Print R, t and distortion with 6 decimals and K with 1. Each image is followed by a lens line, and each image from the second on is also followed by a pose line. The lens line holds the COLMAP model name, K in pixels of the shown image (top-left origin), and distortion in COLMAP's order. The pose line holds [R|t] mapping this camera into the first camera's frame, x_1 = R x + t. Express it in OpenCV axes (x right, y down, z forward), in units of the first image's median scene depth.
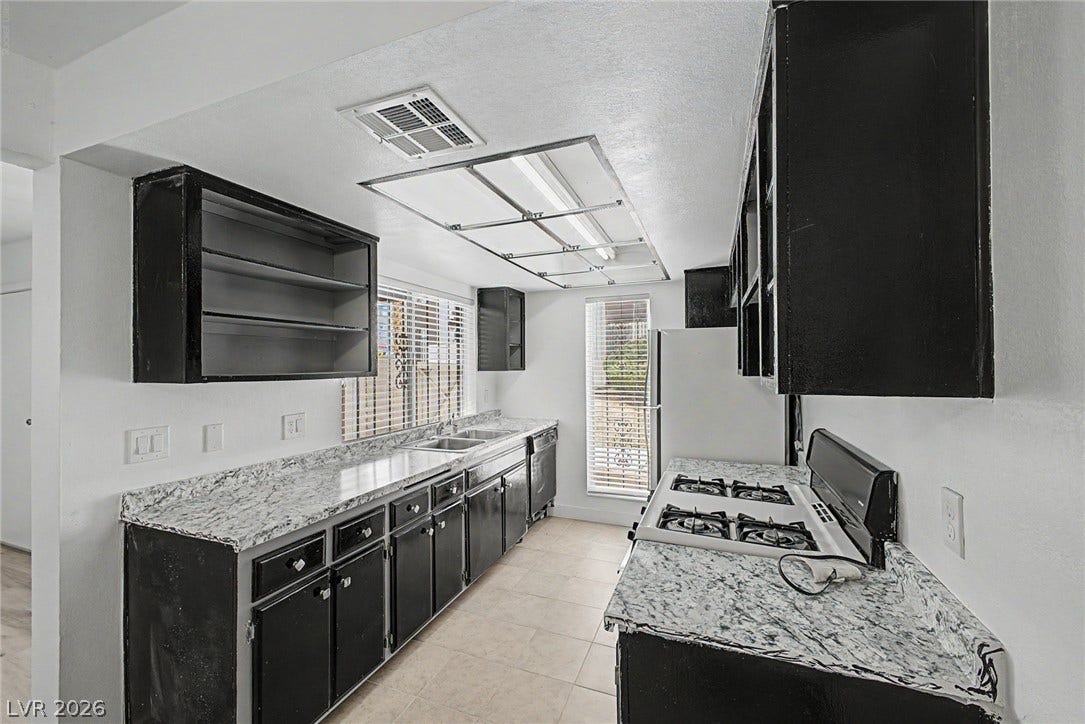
lens RADIAL K [[429.6, 0, 541.0], [0, 429.6, 363.1], [0, 0, 1]] dist [0.010450, -0.000324]
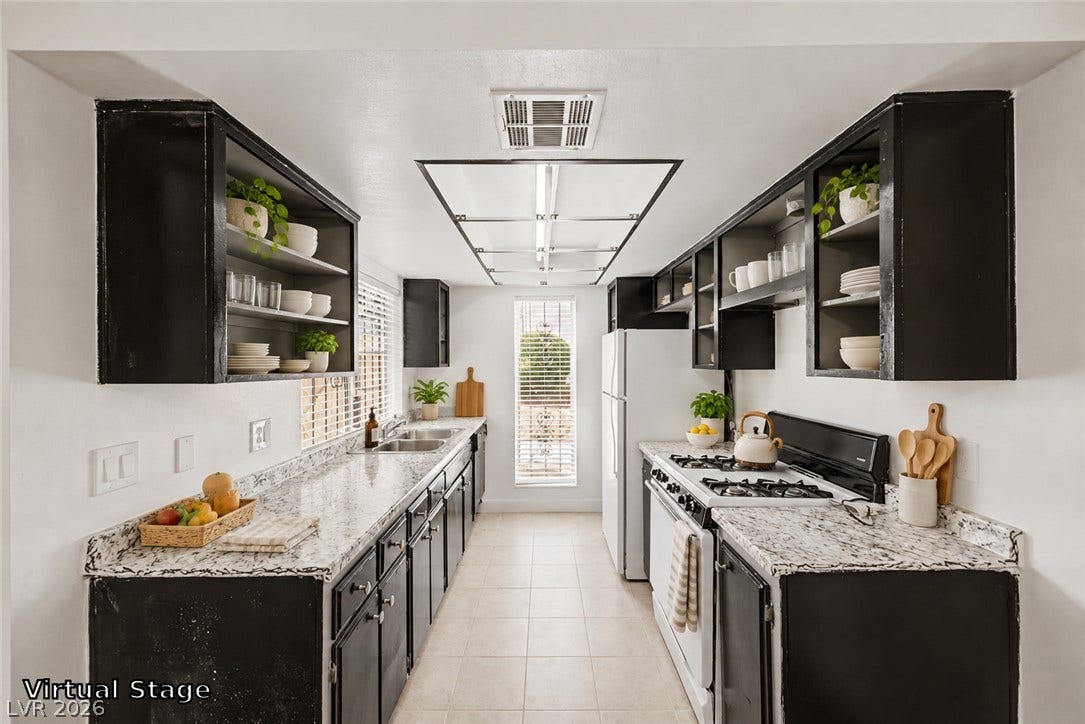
lens RADIAL K [[429.6, 0, 540.4], [0, 429.6, 361.4], [0, 0, 1]] dist [0.010450, -0.000324]
pose [[0.930975, 0.001337, 0.365081, -0.522525], [-0.002845, 0.999989, 0.003594, 0.003206], [-0.365073, -0.004384, 0.930969, 0.056466]]
